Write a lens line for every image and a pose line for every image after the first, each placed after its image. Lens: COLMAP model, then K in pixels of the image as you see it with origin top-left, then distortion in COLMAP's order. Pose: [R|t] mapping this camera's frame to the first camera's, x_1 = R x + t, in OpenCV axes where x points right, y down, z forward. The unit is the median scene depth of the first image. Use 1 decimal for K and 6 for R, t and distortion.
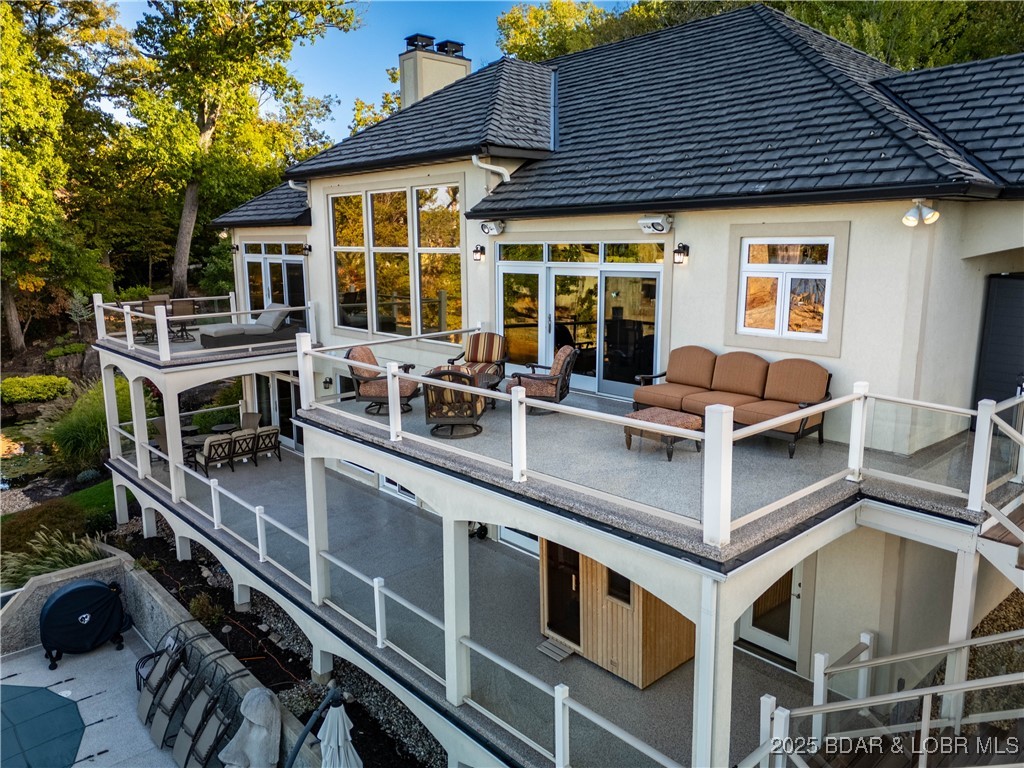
lens RADIAL K [[753.3, 0, 512.0], [0, 753.3, 384.0], [0, 0, 1]] dist [0.073332, -0.065087]
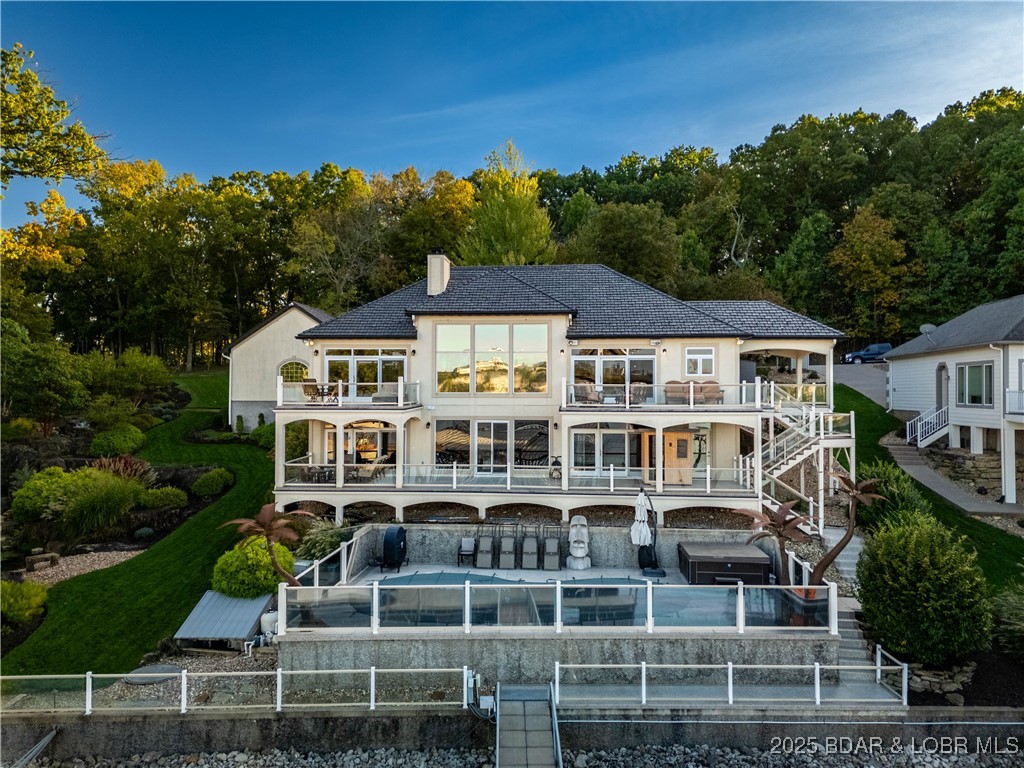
lens RADIAL K [[752.0, 0, 514.4], [0, 752.0, 384.0], [0, 0, 1]] dist [0.080630, -0.077356]
pose [[0.722122, 0.013794, 0.691628, -1.842672], [0.121790, 0.981649, -0.146738, 0.262443], [-0.680960, 0.190197, 0.707190, -0.578269]]
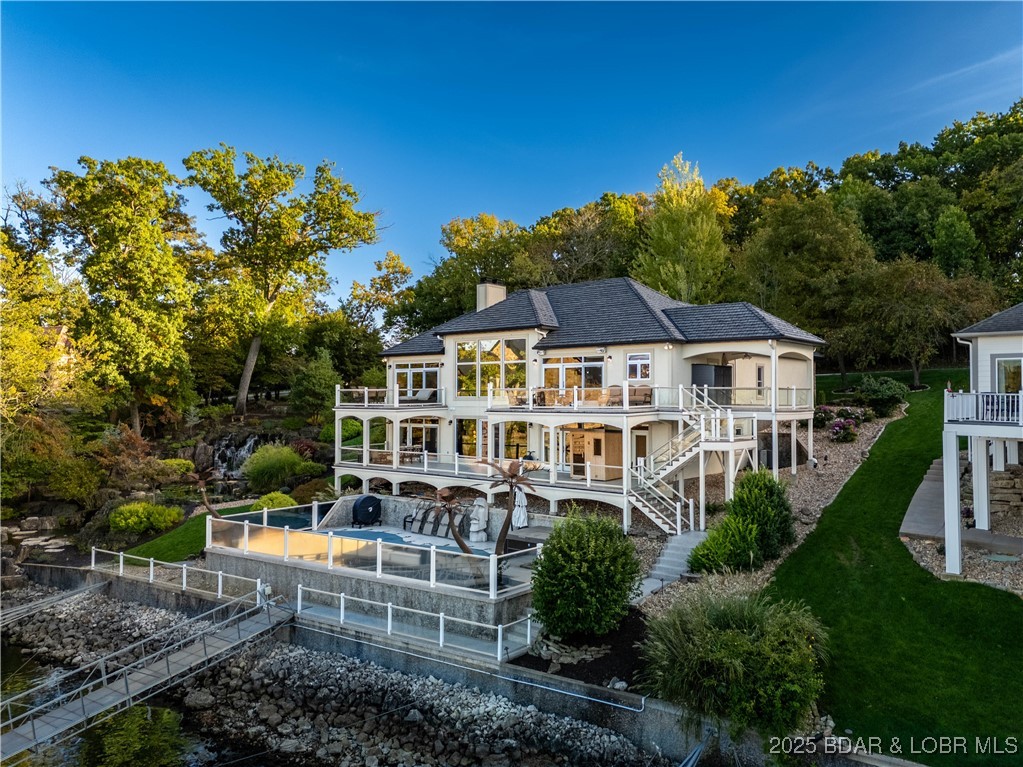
lens RADIAL K [[751.2, 0, 513.9], [0, 751.2, 383.5], [0, 0, 1]] dist [0.080630, -0.077356]
pose [[0.988445, 0.009761, 0.151268, -0.546712], [0.021270, 0.979120, -0.202166, 0.470701], [-0.150083, 0.203047, 0.967598, -1.673227]]
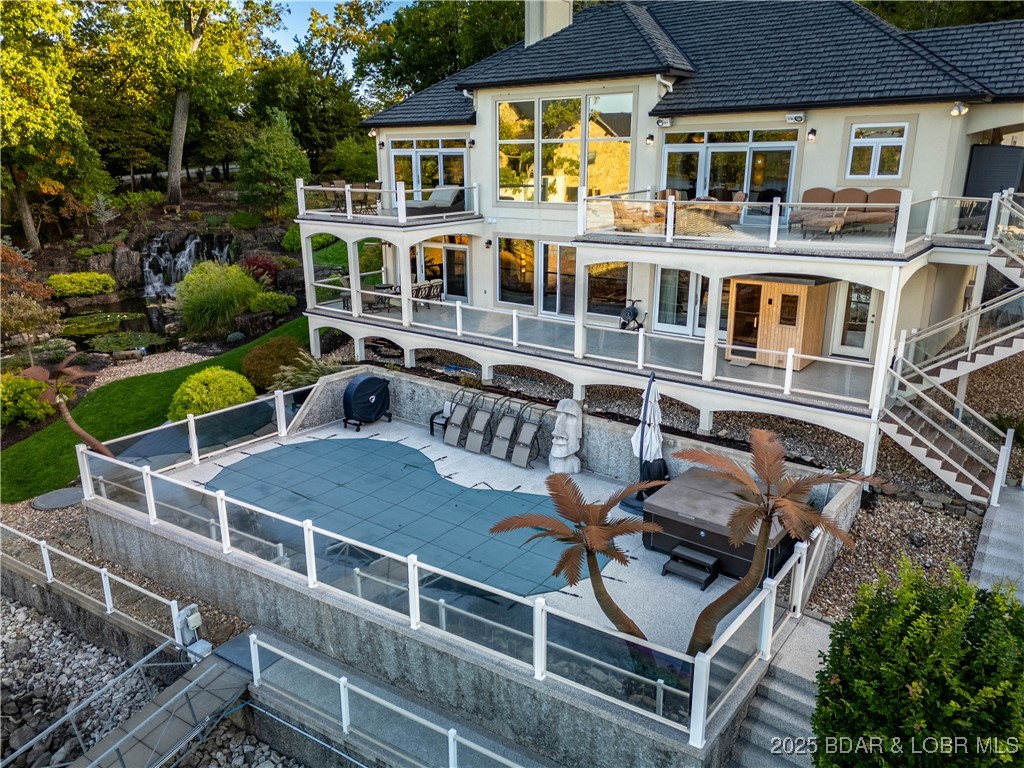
lens RADIAL K [[753.3, 0, 512.0], [0, 753.3, 384.0], [0, 0, 1]] dist [0.073332, -0.065087]
pose [[0.984533, -0.047775, 0.168559, -0.618146], [0.030753, 0.994289, 0.102191, 0.158314], [-0.172478, -0.095426, 0.980380, -0.530683]]
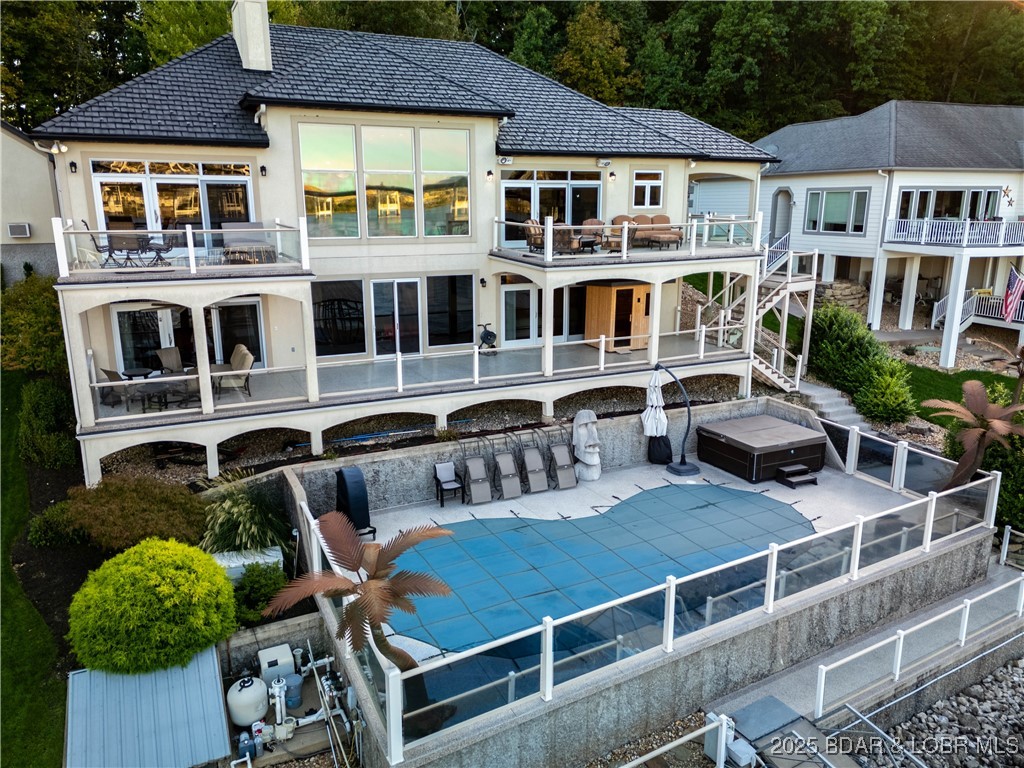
lens RADIAL K [[752.0, 0, 514.4], [0, 752.0, 384.0], [0, 0, 1]] dist [0.080630, -0.077356]
pose [[0.279964, -0.221754, 0.934048, -1.732092], [0.178194, 0.968052, 0.176416, -0.012003], [-0.943328, 0.117051, 0.310535, 0.493526]]
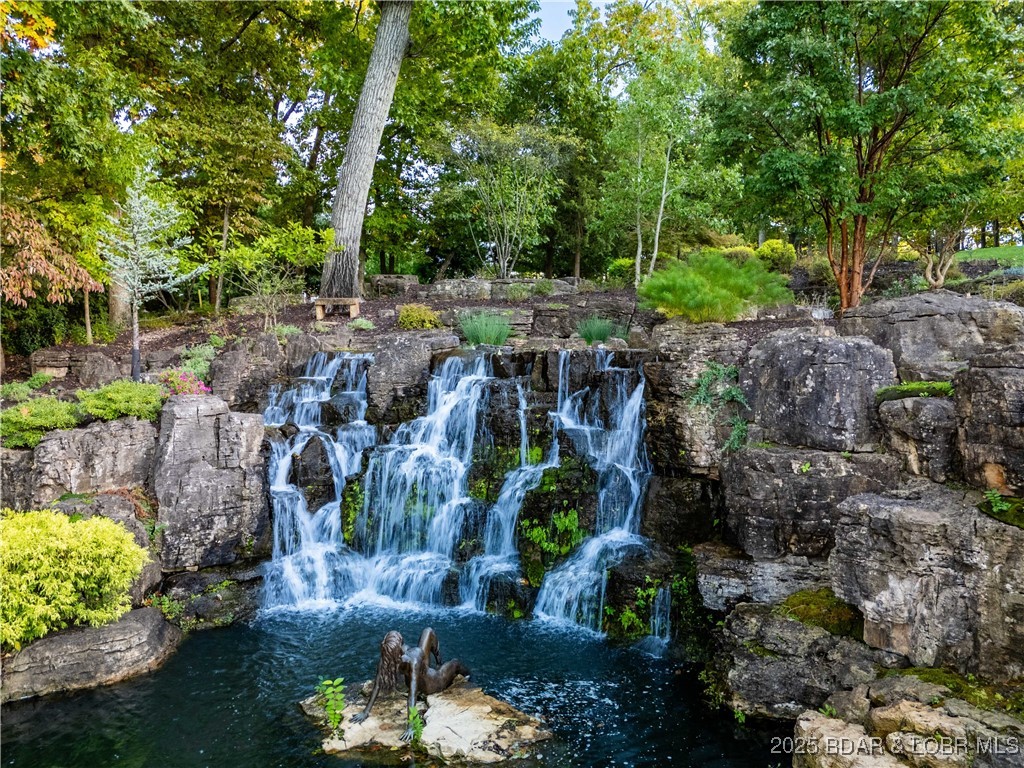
lens RADIAL K [[753.3, 0, 512.0], [0, 753.3, 384.0], [0, 0, 1]] dist [0.073332, -0.065087]
pose [[0.989132, 0.003382, 0.146992, -1.509289], [0.019964, 0.987388, -0.157056, -0.030501], [-0.145670, 0.158284, 0.976589, 2.315705]]
